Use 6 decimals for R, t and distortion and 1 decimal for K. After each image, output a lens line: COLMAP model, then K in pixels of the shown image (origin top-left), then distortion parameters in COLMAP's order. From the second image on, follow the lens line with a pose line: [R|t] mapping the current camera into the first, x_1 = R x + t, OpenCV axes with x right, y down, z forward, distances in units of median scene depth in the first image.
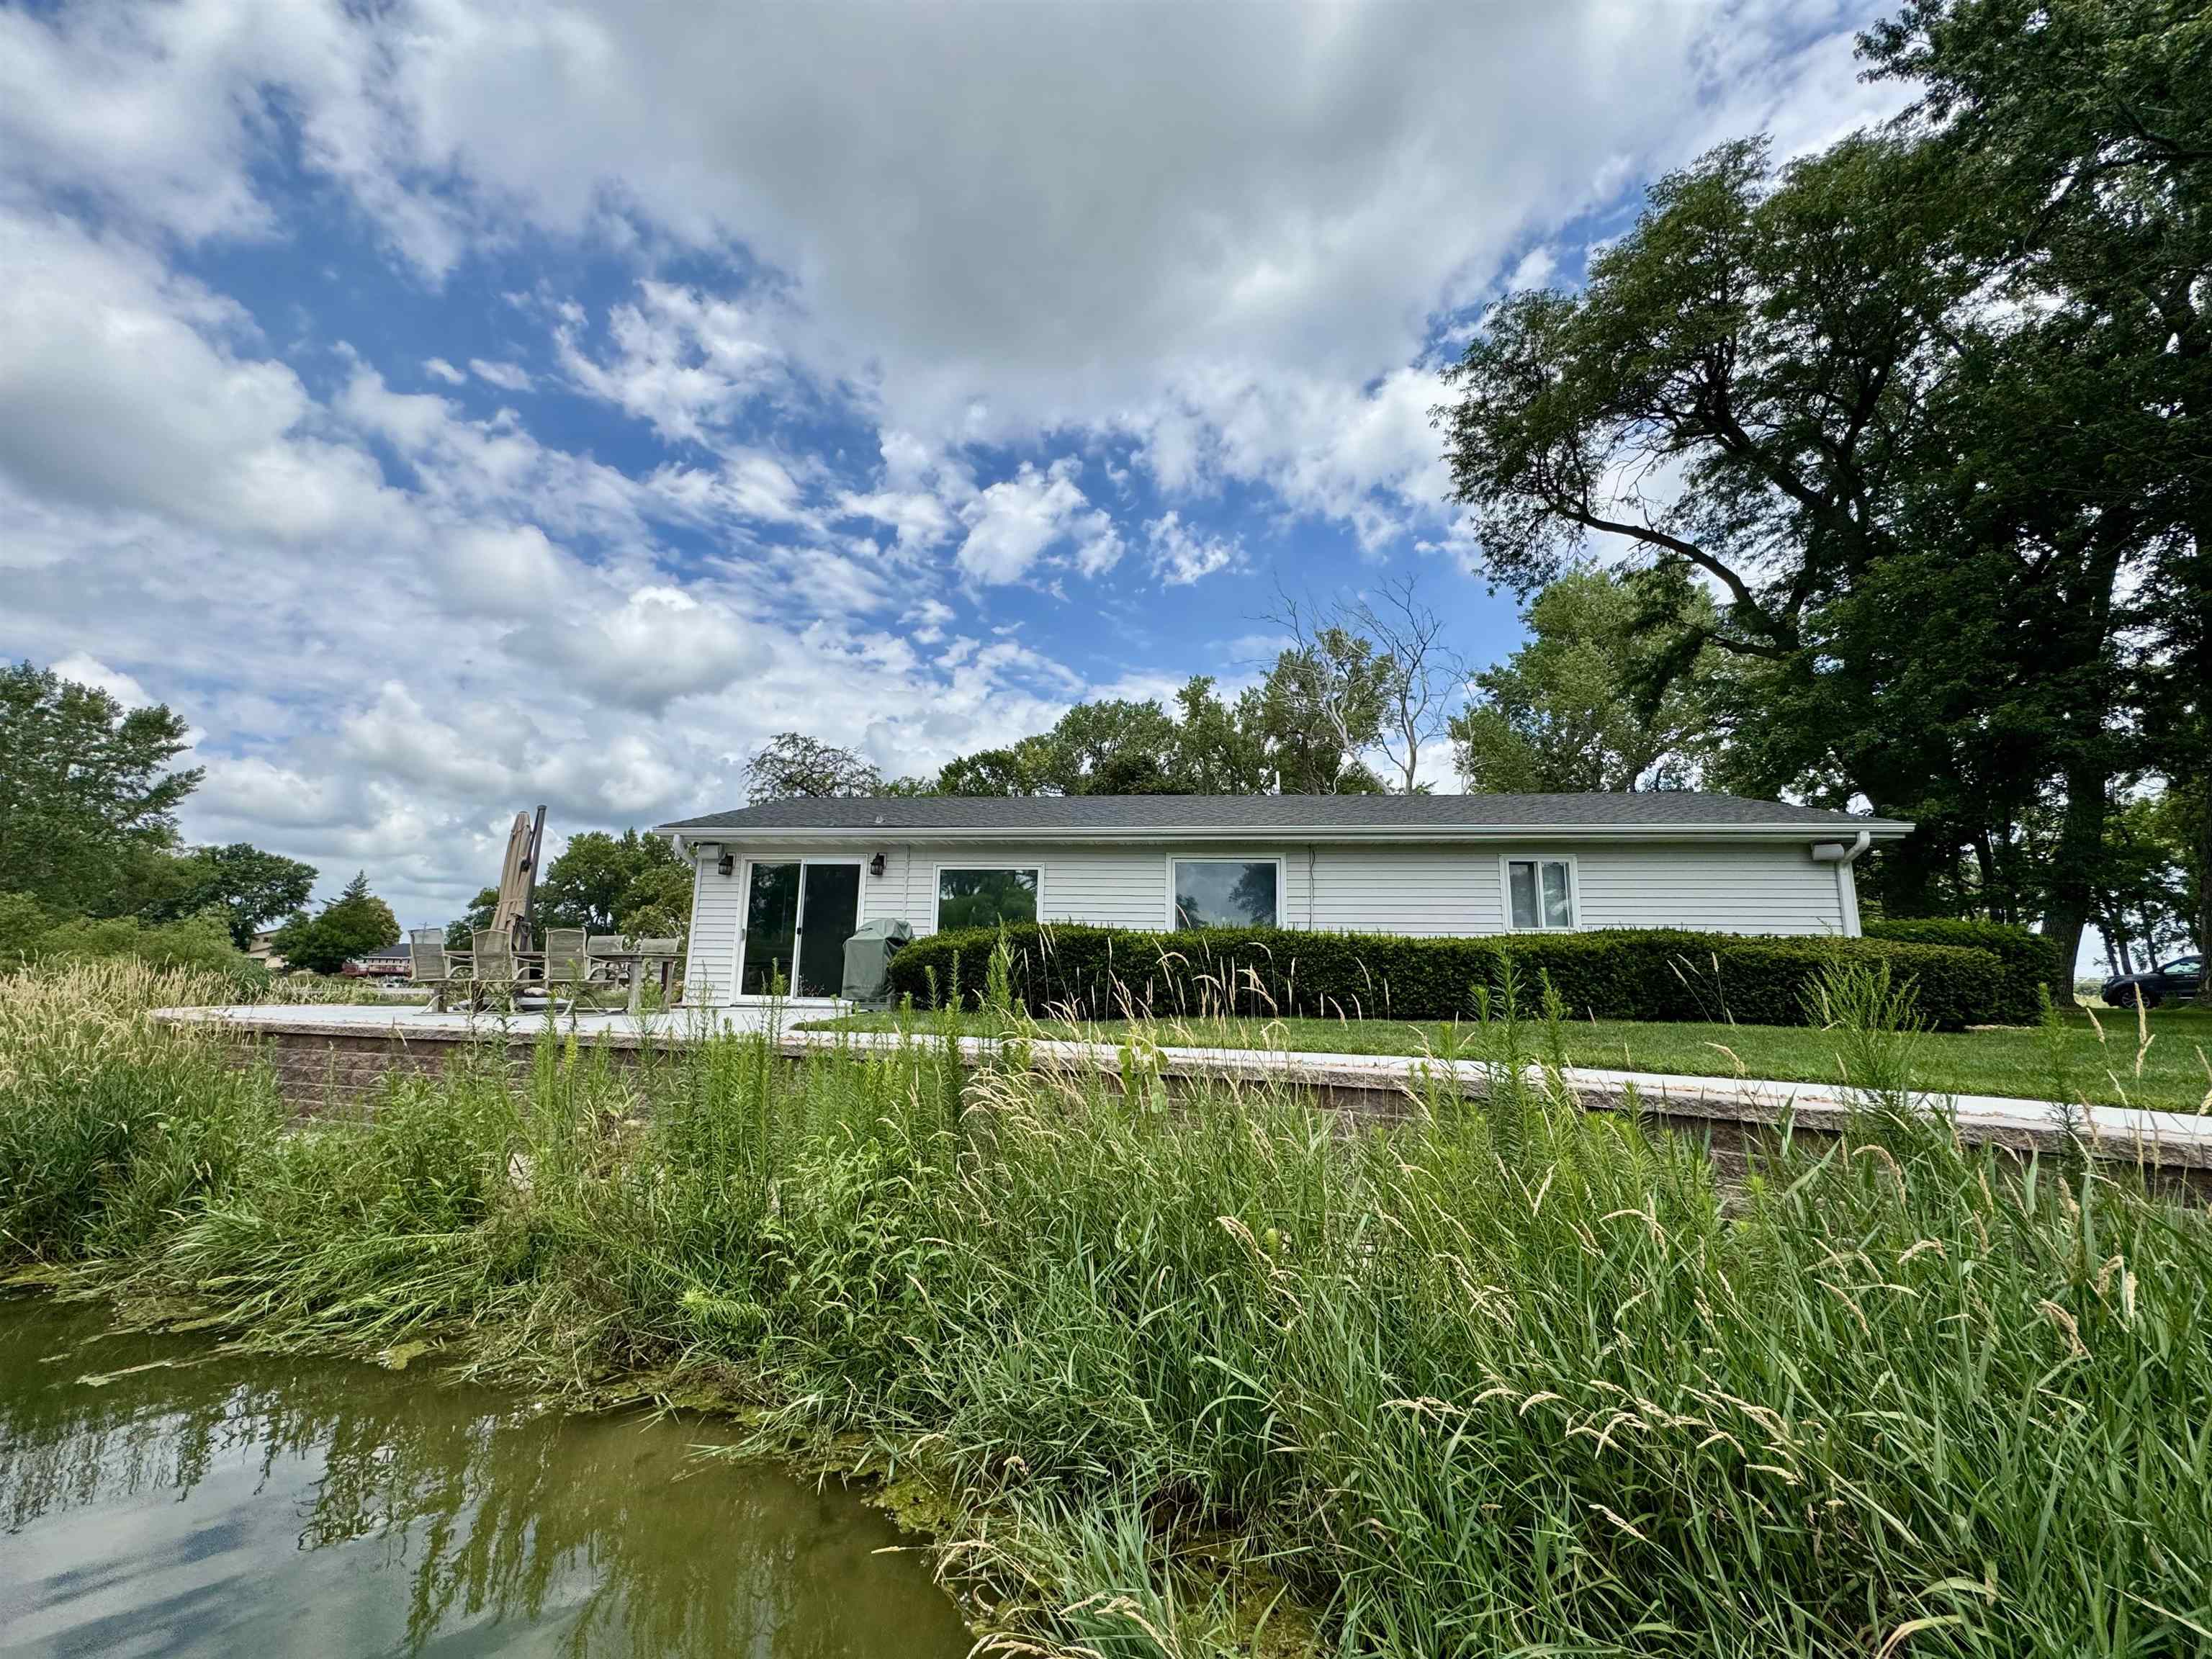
lens RADIAL K [[880.0, 0, 1106.0], [0, 880.0, 829.5], [0, 0, 1]] dist [-0.007071, 0.000530]
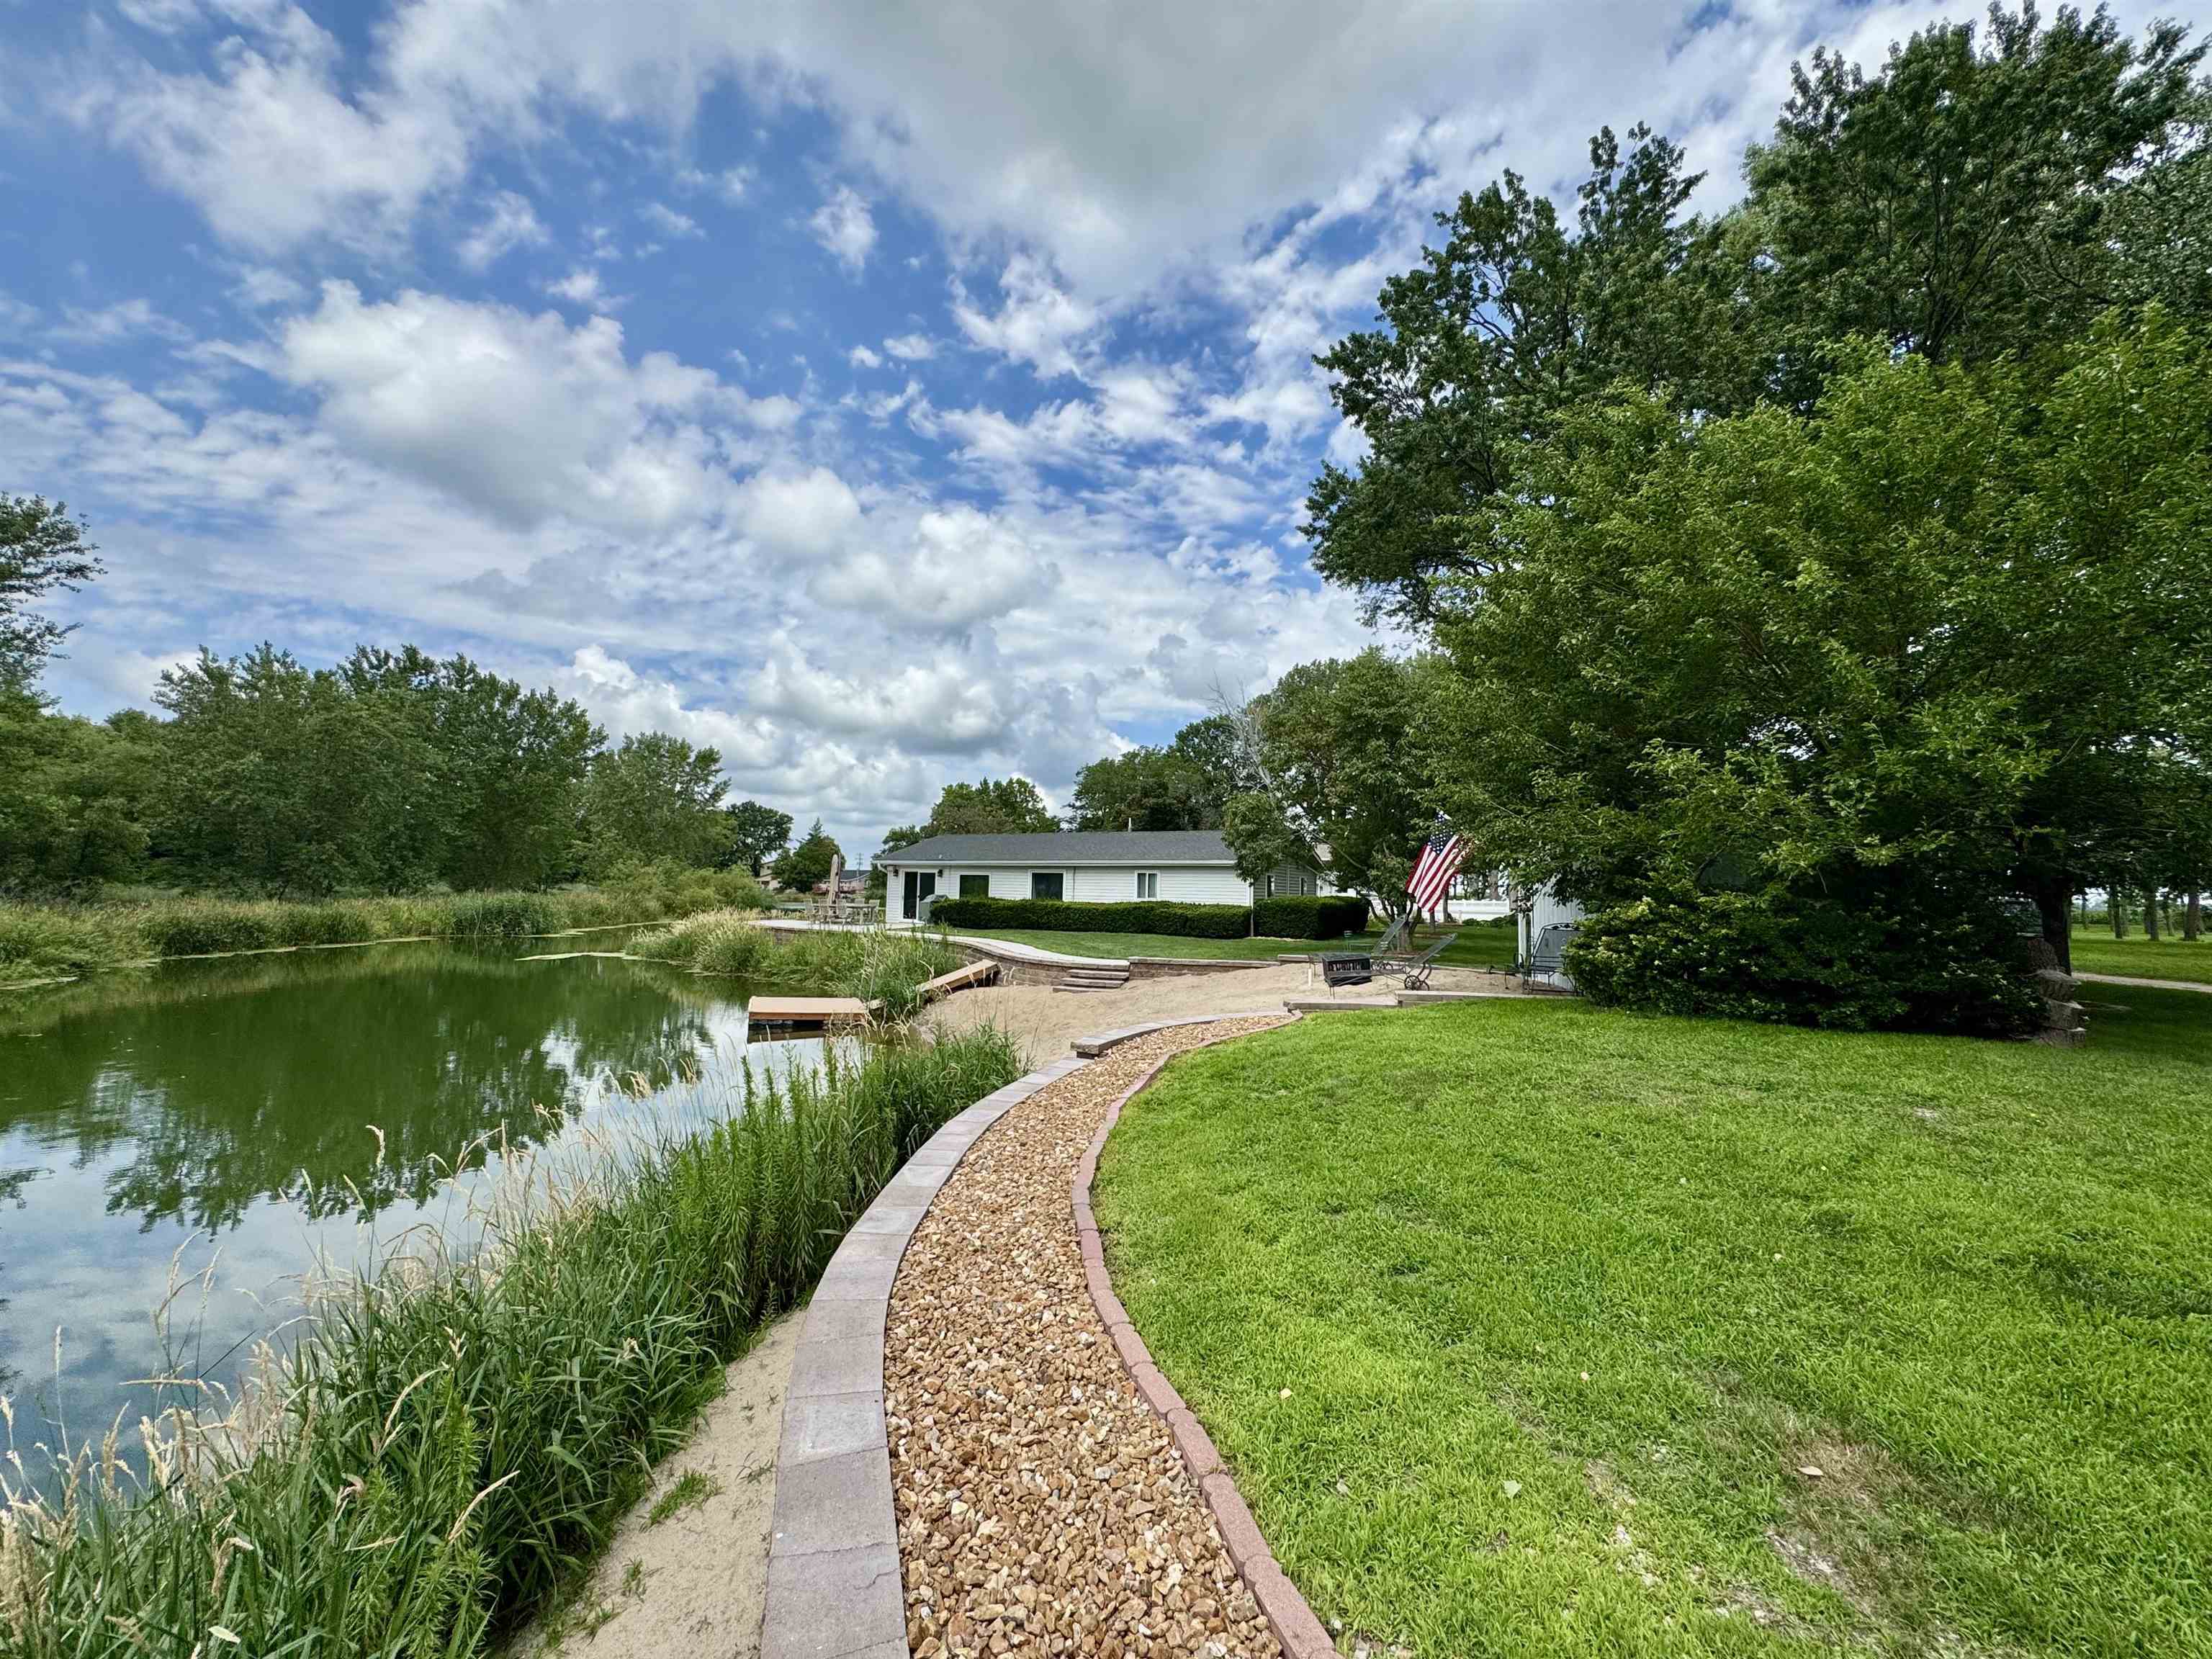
lens RADIAL K [[880.0, 0, 1106.0], [0, 880.0, 829.5], [0, 0, 1]] dist [-0.007071, 0.000530]
pose [[0.923150, -0.023719, -0.383708, 0.234523], [0.060761, 0.994552, 0.084705, -0.054585], [0.379608, -0.101510, 0.919561, -0.242610]]
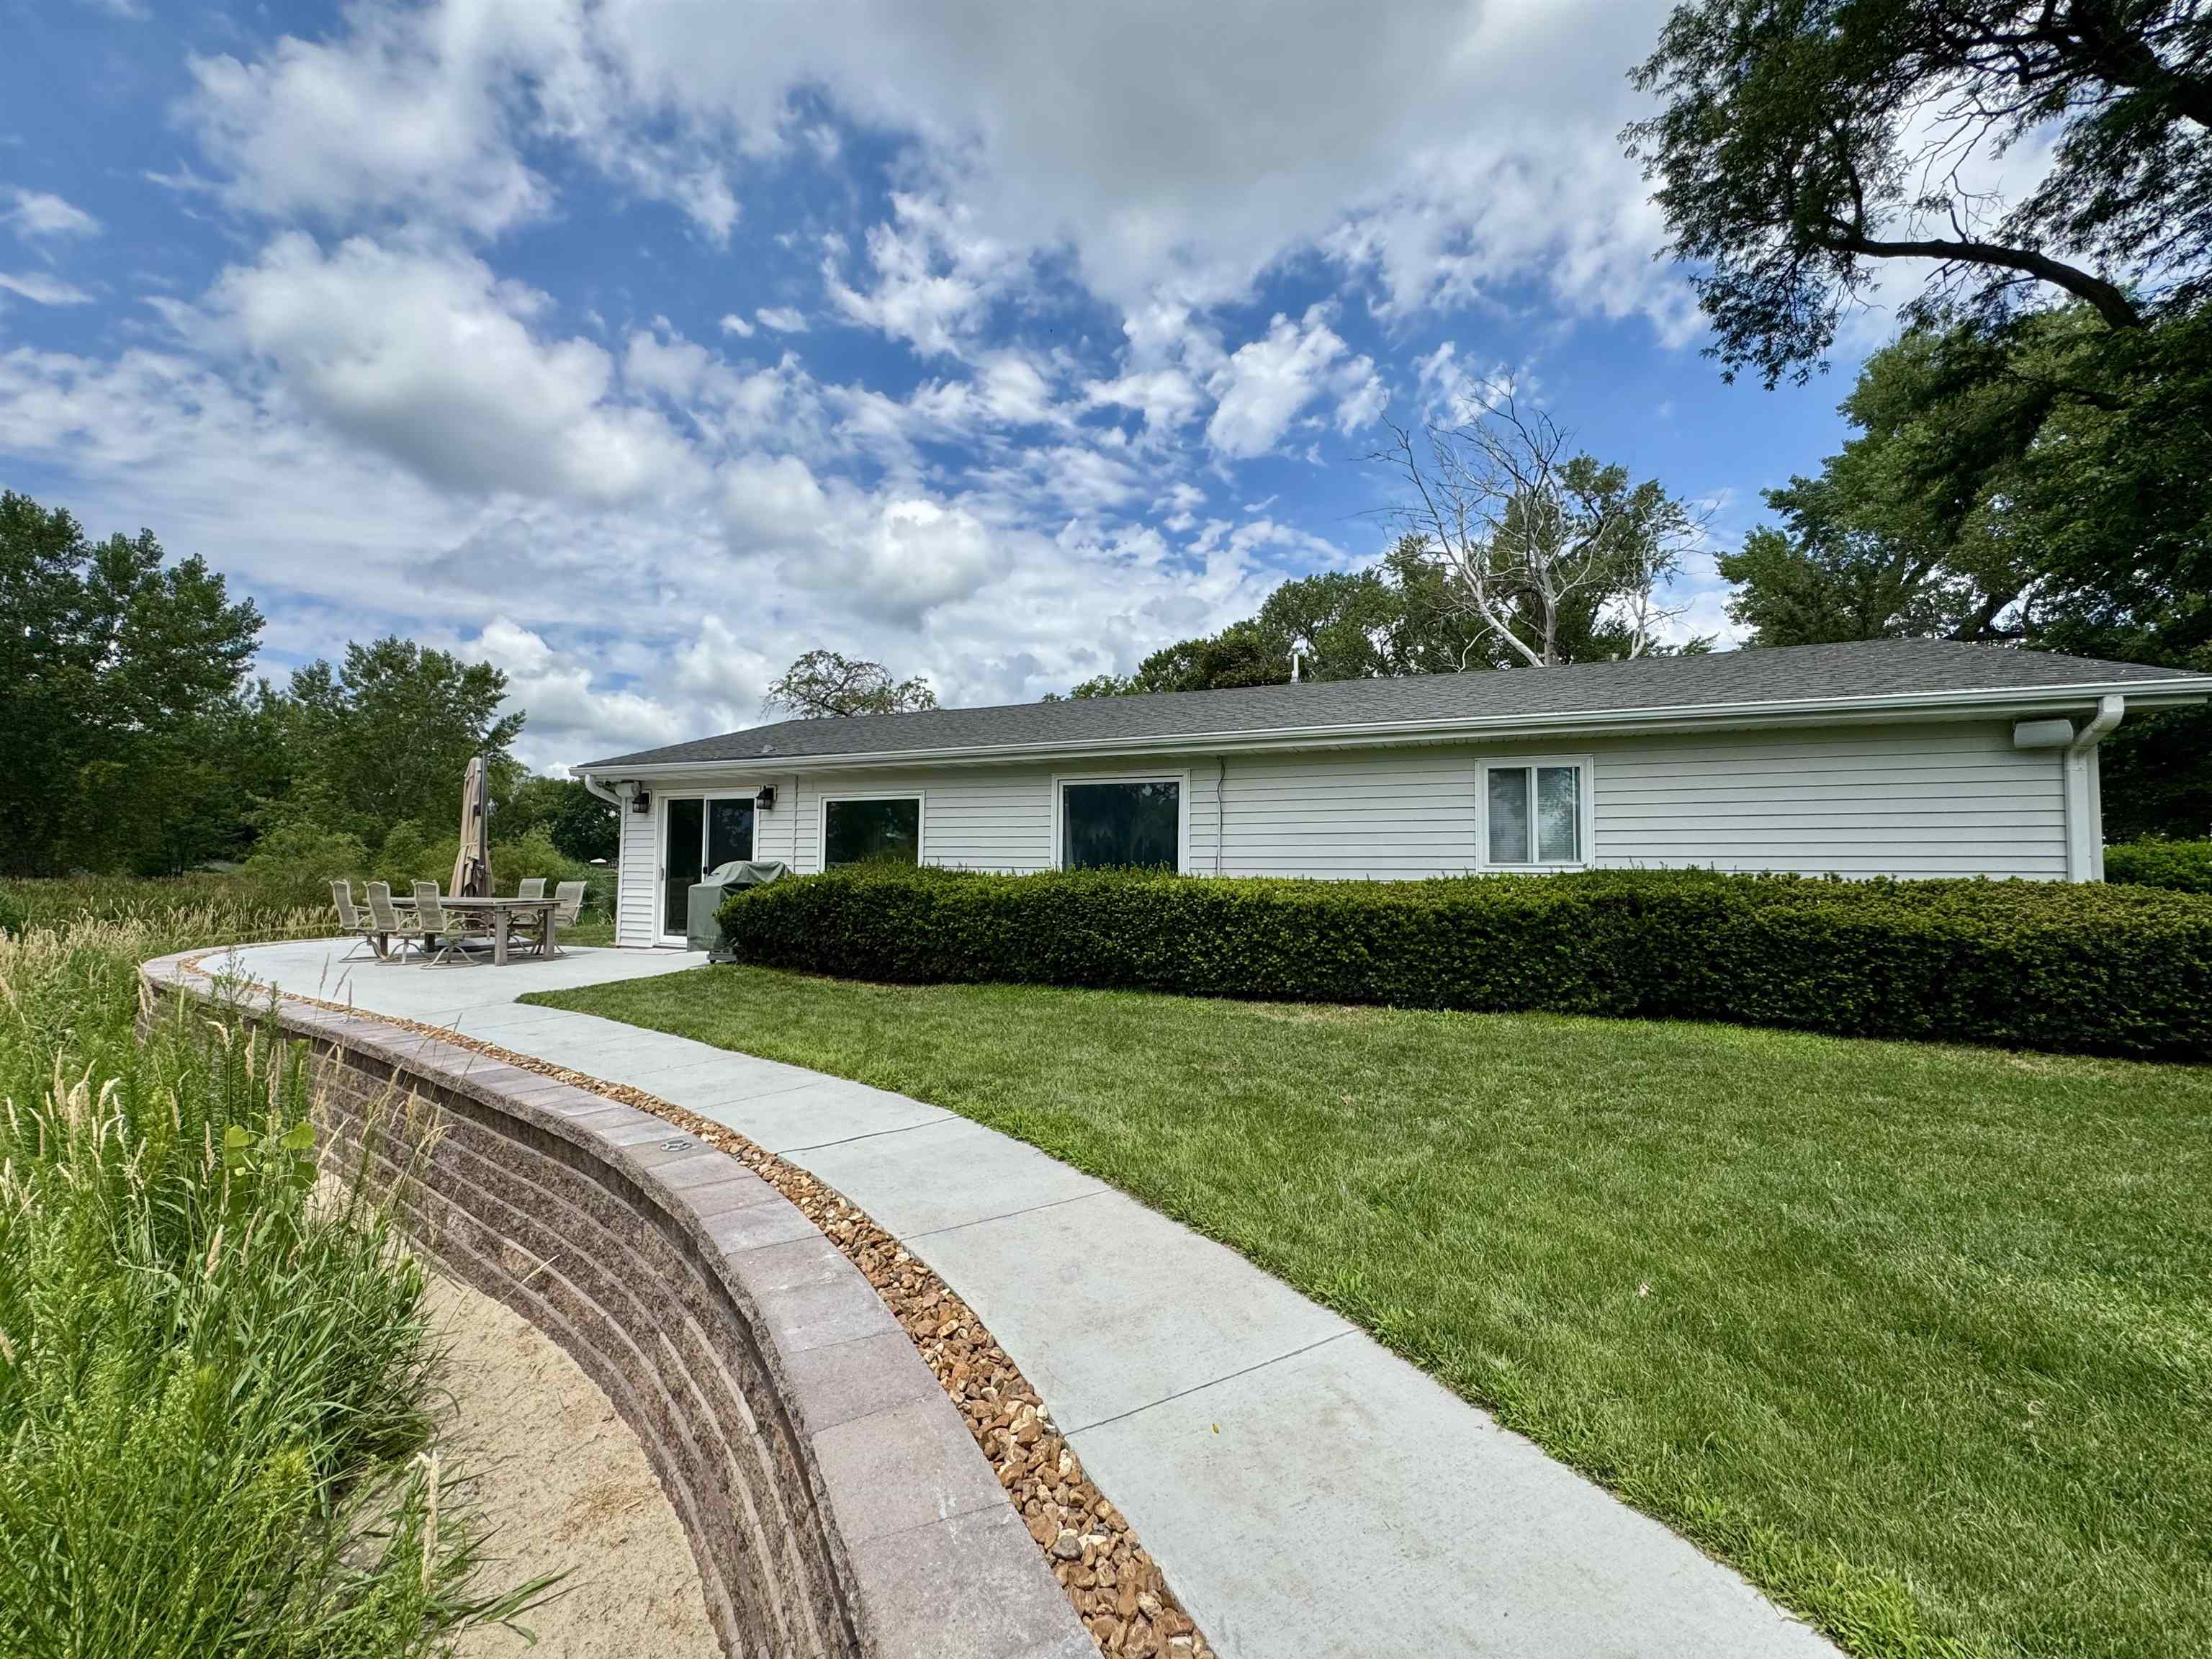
lens RADIAL K [[896.9, 0, 1134.3], [0, 896.9, 816.8], [0, 0, 1]] dist [-0.000703, 0.000919]
pose [[0.960240, -0.026660, -0.277900, 0.065495], [0.056627, 0.993337, 0.100370, -0.002329], [0.273373, -0.112116, 0.955352, 0.040221]]
